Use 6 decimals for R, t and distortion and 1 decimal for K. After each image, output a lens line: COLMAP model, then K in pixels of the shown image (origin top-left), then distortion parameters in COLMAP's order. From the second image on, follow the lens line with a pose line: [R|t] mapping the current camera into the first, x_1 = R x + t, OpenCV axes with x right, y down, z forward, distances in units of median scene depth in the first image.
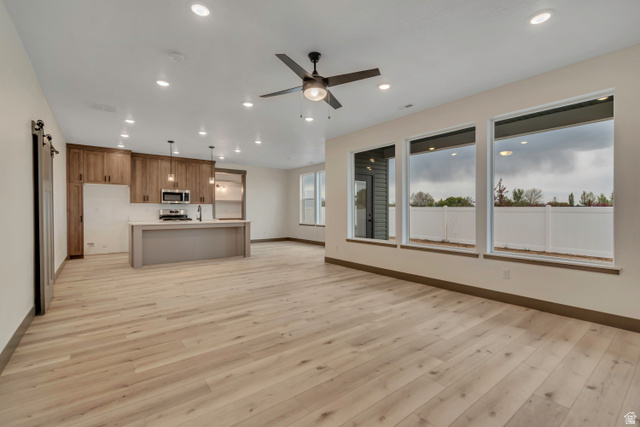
lens RADIAL K [[288.1, 0, 320.0], [0, 288.1, 213.5], [0, 0, 1]] dist [-0.000543, -0.000302]
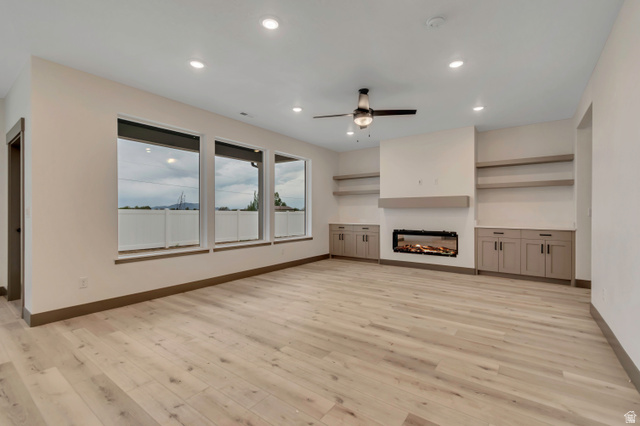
lens RADIAL K [[283.1, 0, 320.6], [0, 283.1, 213.0], [0, 0, 1]] dist [0.002310, -0.000442]
pose [[-0.275228, -0.002710, 0.961375, -0.926718], [0.007834, 0.999957, 0.005061, -0.011949], [-0.961347, 0.008924, -0.275194, 1.208743]]
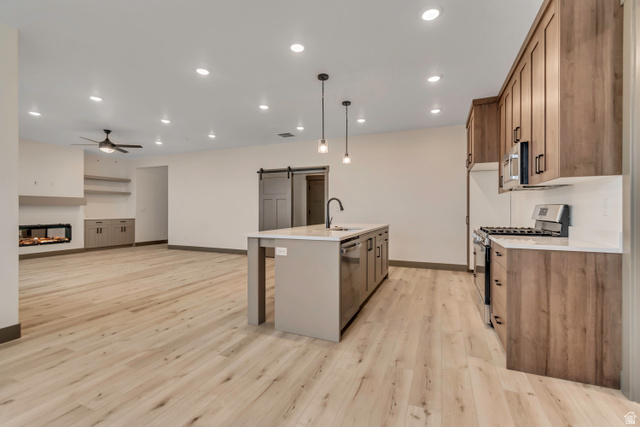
lens RADIAL K [[283.1, 0, 320.6], [0, 283.1, 213.5], [0, 0, 1]] dist [0.002310, -0.000442]
pose [[-0.872592, 0.001660, -0.488446, -0.270010], [-0.007565, 0.999828, 0.016914, -0.017530], [0.488391, 0.018454, -0.872430, 2.688523]]
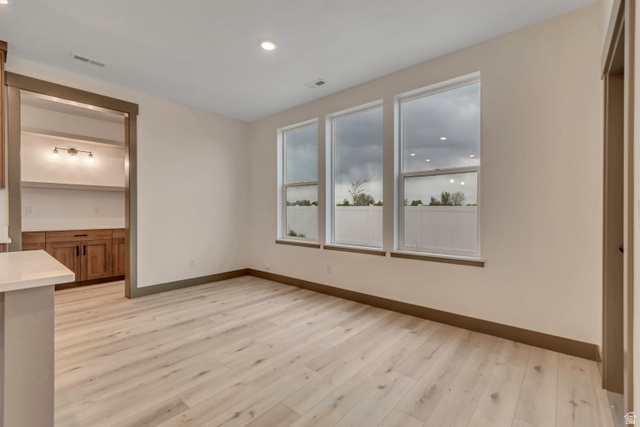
lens RADIAL K [[283.1, 0, 320.6], [0, 283.1, 213.5], [0, 0, 1]] dist [0.002310, -0.000442]
pose [[0.980410, -0.005232, 0.196896, -0.257385], [0.005208, 0.999986, 0.000639, -0.011937], [-0.196896, 0.000399, 0.980424, 1.600393]]
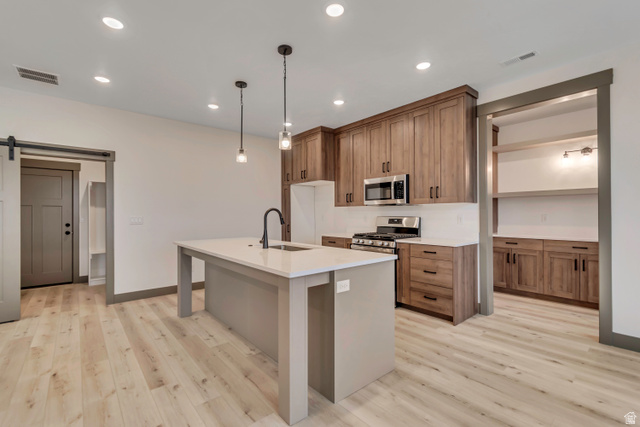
lens RADIAL K [[288.1, 0, 320.0], [0, 288.1, 213.5], [0, 0, 1]] dist [-0.000543, -0.000302]
pose [[0.044184, -0.006456, -0.999003, -0.019144], [-0.004170, 0.999969, -0.006646, -0.035905], [0.999015, 0.004460, 0.044156, 1.962336]]
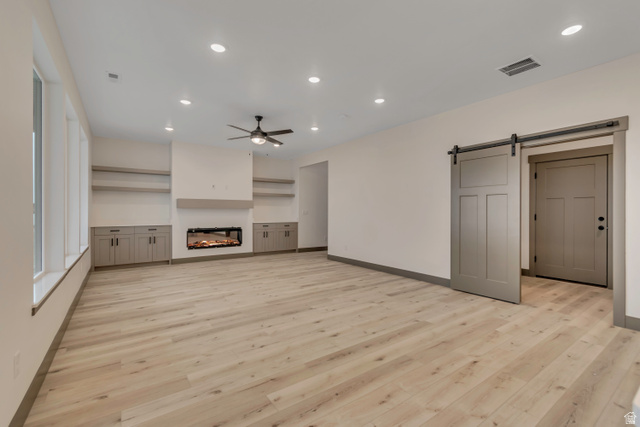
lens RADIAL K [[283.1, 0, 320.6], [0, 283.1, 213.5], [0, 0, 1]] dist [0.002310, -0.000442]
pose [[-0.999009, -0.002715, 0.044428, -0.345392], [-0.002179, 0.999924, 0.012101, -0.018299], [-0.044458, 0.011992, -0.998939, 2.038924]]
